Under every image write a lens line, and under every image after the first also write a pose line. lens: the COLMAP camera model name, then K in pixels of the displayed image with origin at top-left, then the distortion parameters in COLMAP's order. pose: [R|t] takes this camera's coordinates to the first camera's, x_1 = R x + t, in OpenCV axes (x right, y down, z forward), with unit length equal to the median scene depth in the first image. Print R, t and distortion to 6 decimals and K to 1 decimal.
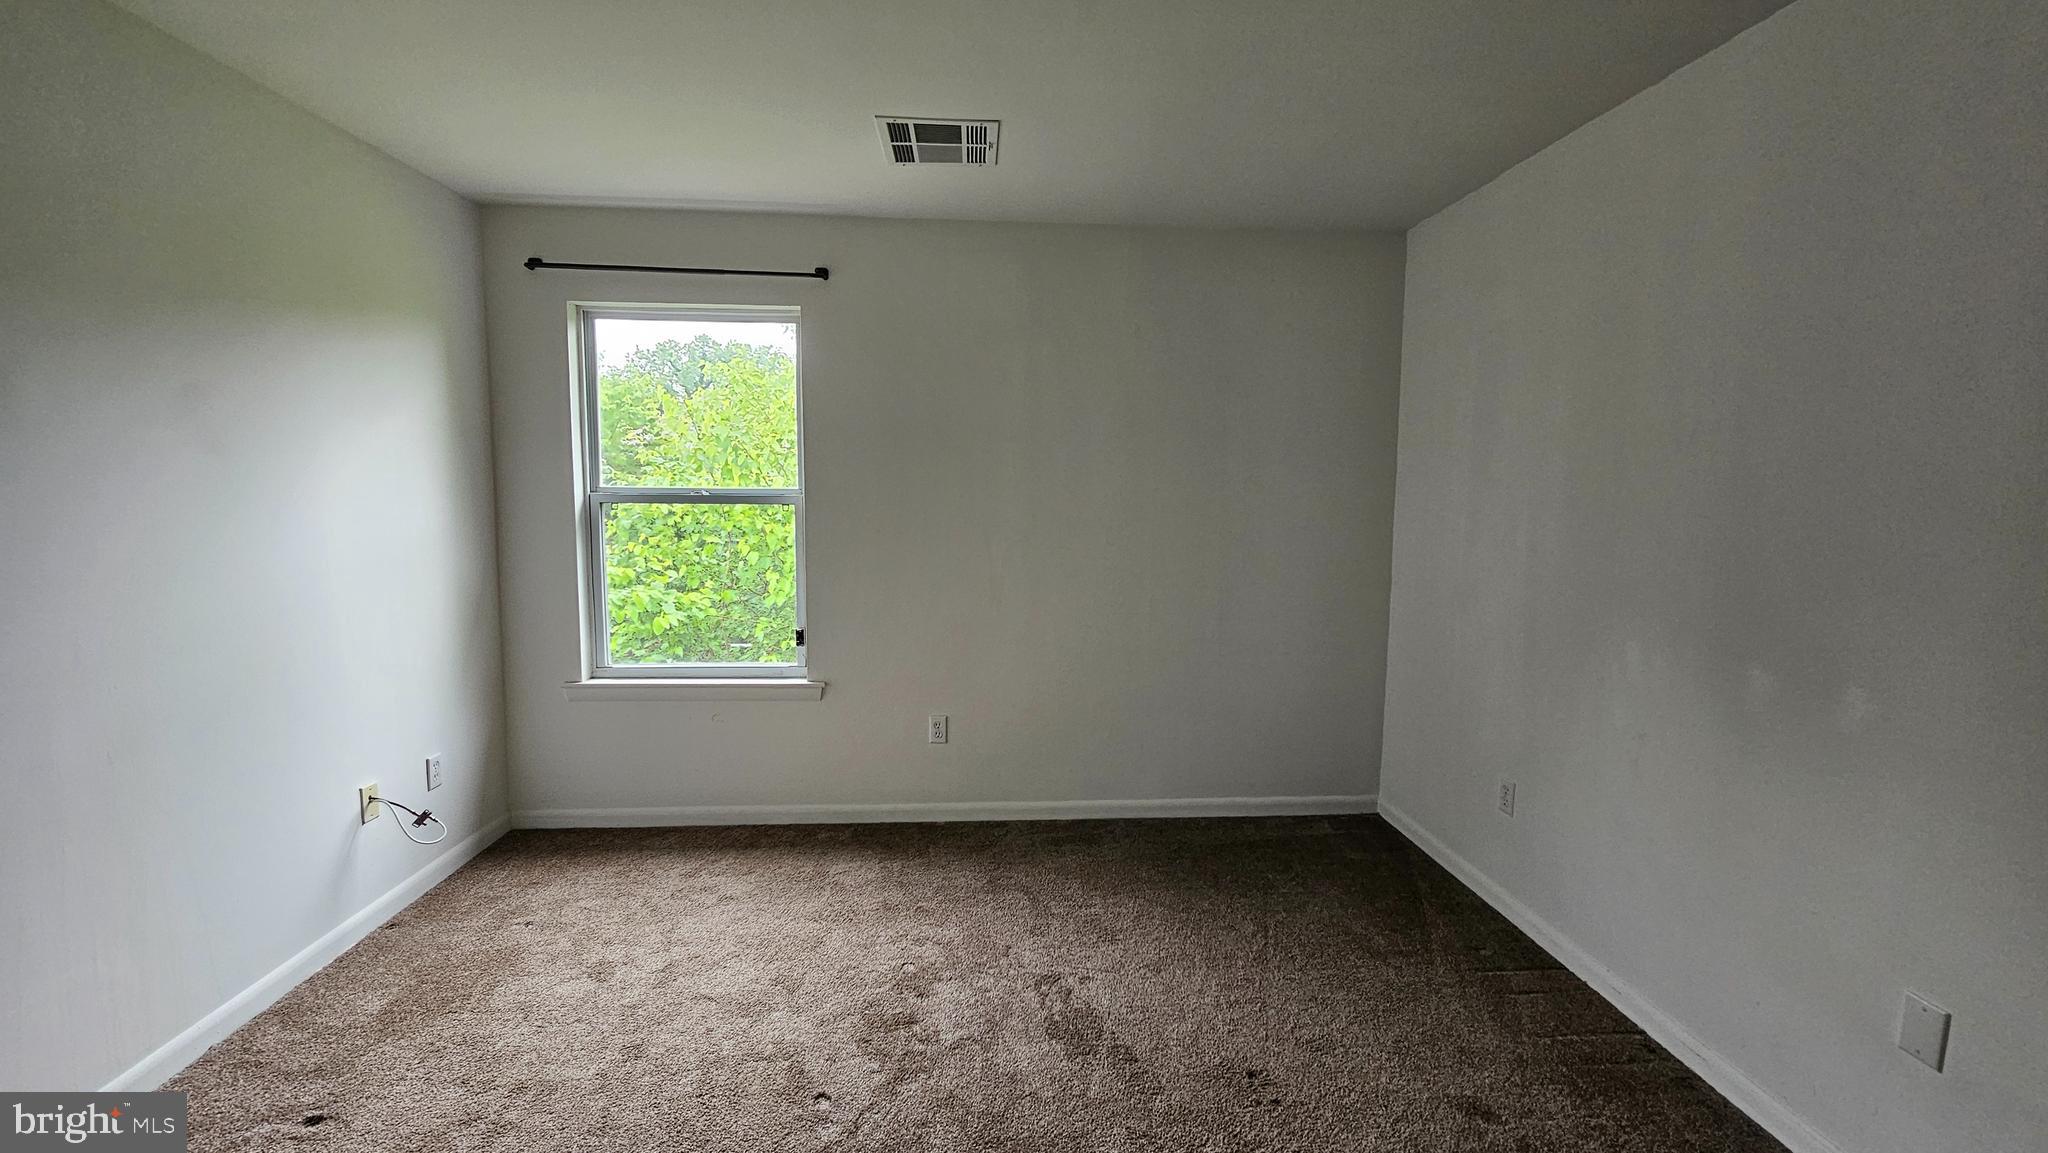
lens RADIAL K [[837.7, 0, 1024.0], [0, 837.7, 576.5], [0, 0, 1]] dist [-0.002038, -0.000649]
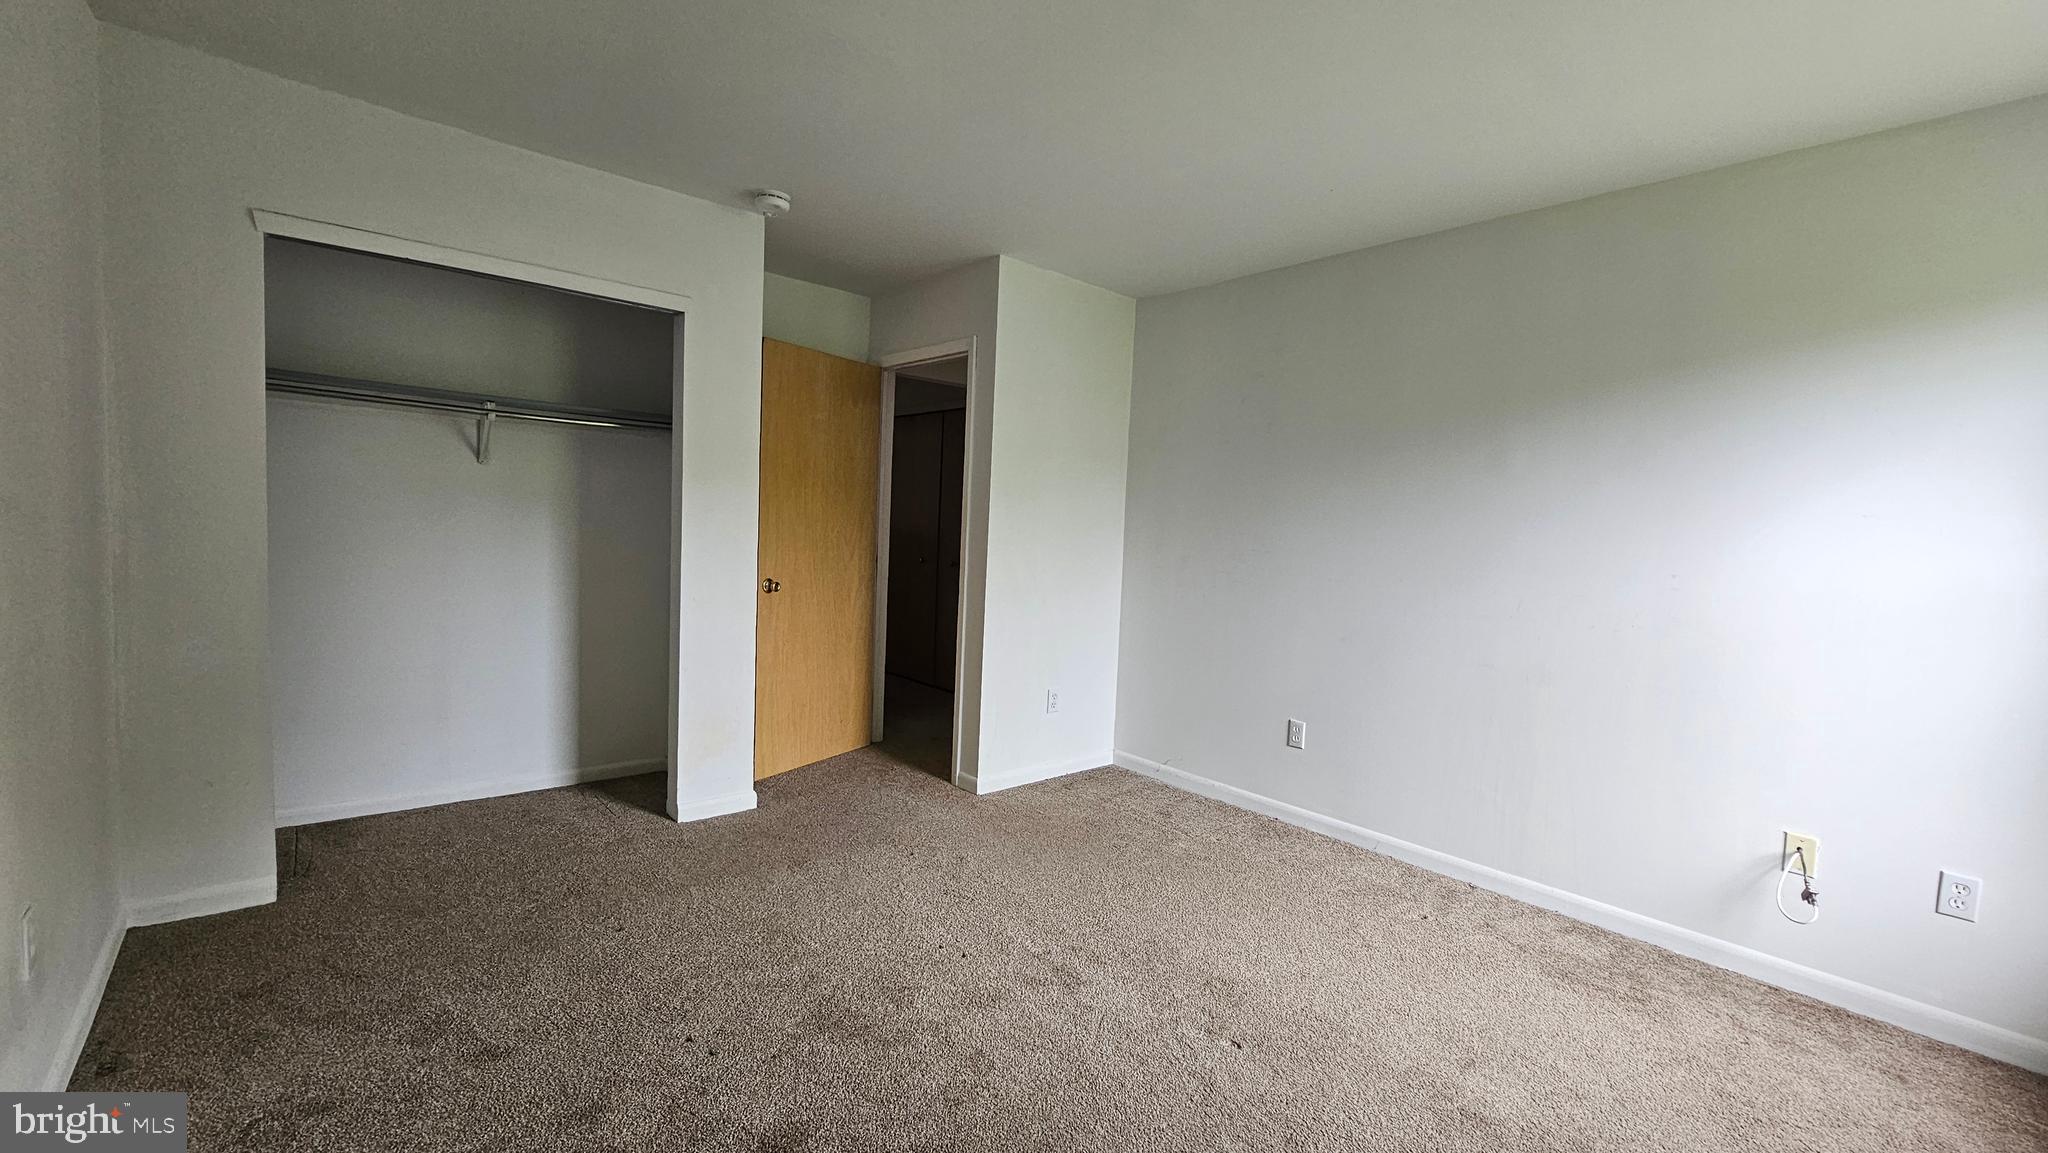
lens RADIAL K [[831.5, 0, 1032.9], [0, 831.5, 570.5], [0, 0, 1]] dist [-0.003324, -0.000918]
pose [[-0.790556, -0.013160, -0.612248, 0.381107], [-0.114203, 0.985399, 0.126281, -0.048616], [0.601647, 0.169753, -0.780516, 0.968880]]
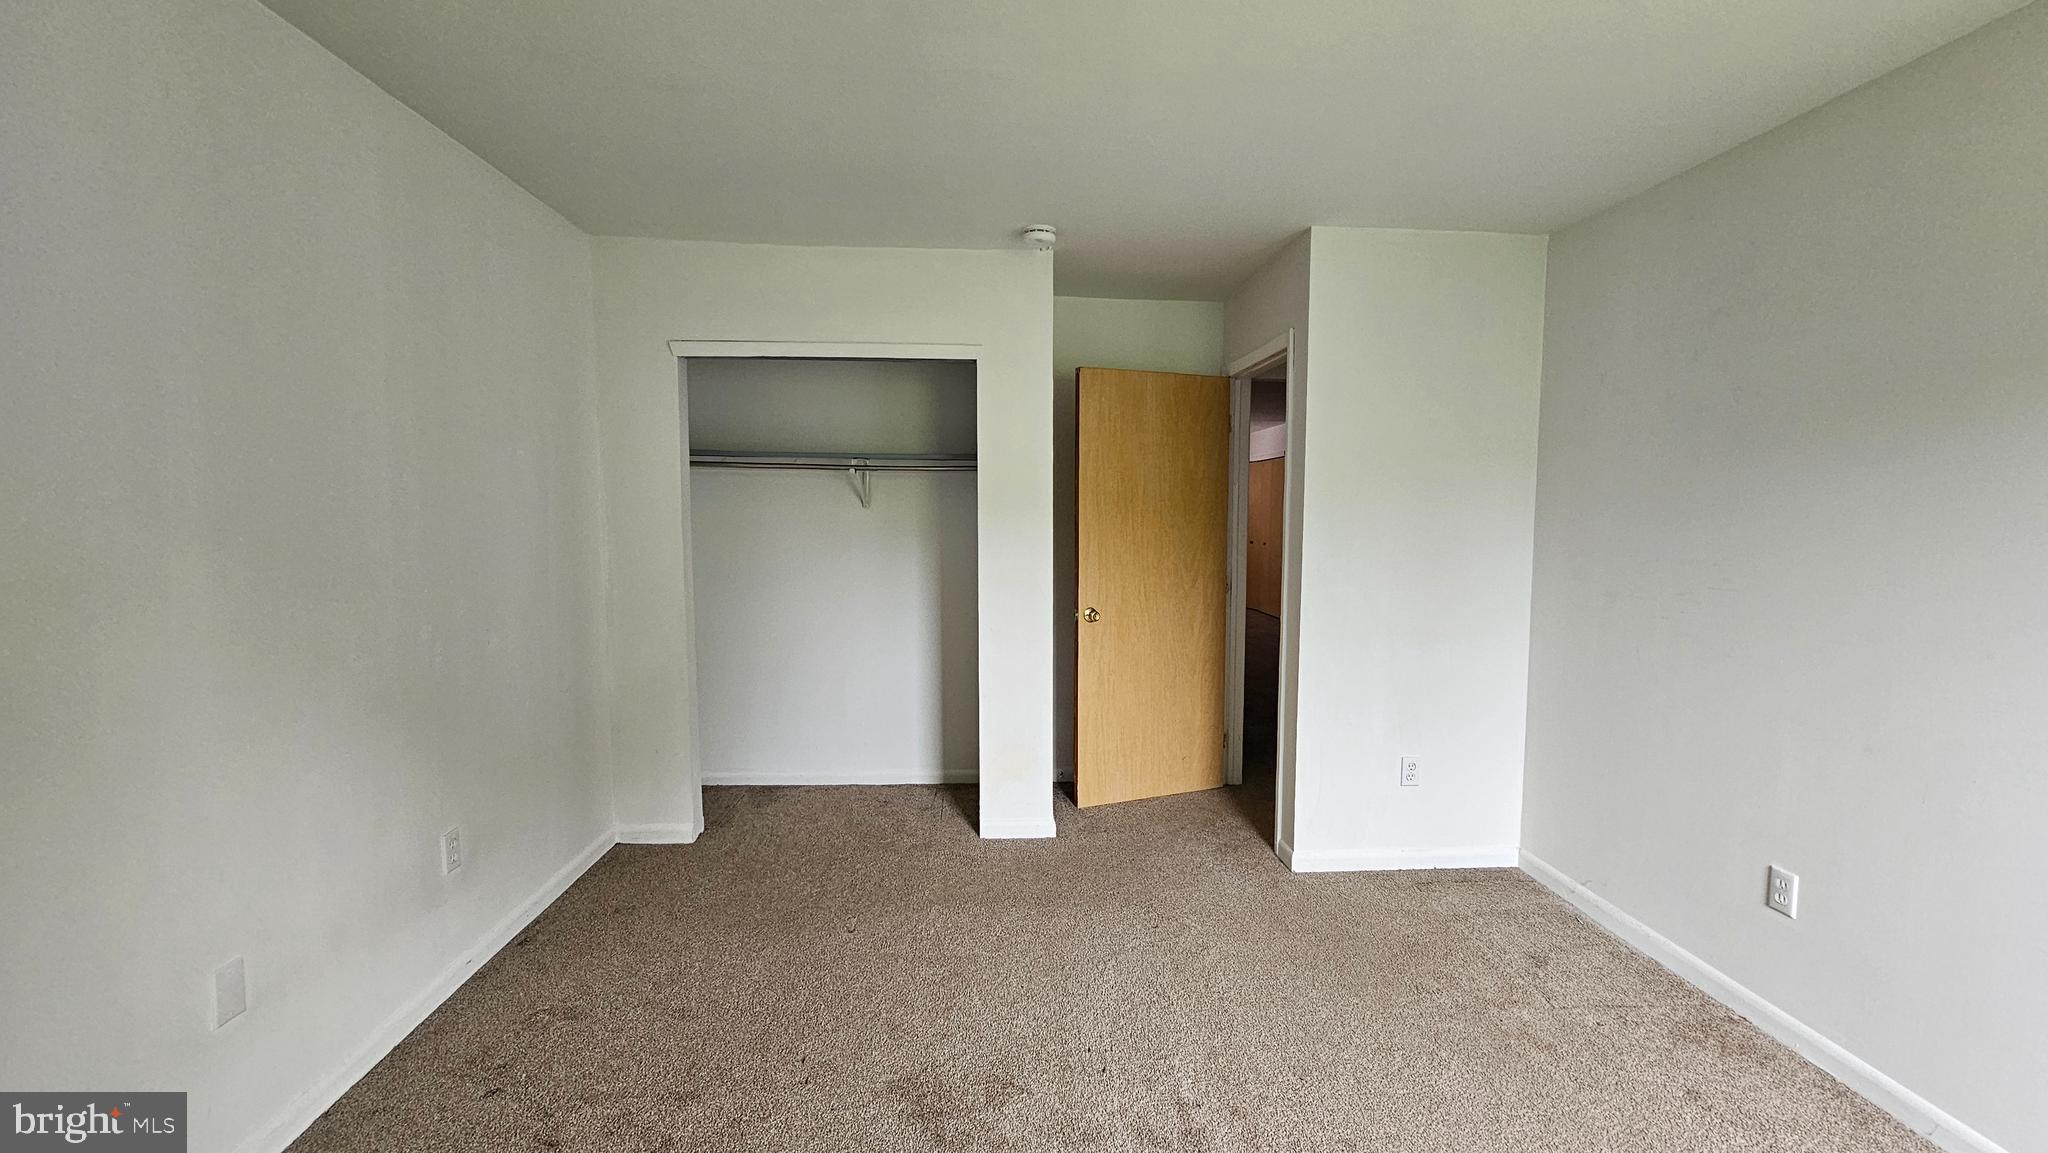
lens RADIAL K [[831.5, 0, 1032.9], [0, 831.5, 570.5], [0, 0, 1]] dist [-0.003324, -0.000918]
pose [[-0.999812, -0.019321, 0.001627, 0.021692], [-0.018774, 0.985639, 0.167822, -0.095214], [-0.004846, 0.167760, -0.985816, 0.977179]]
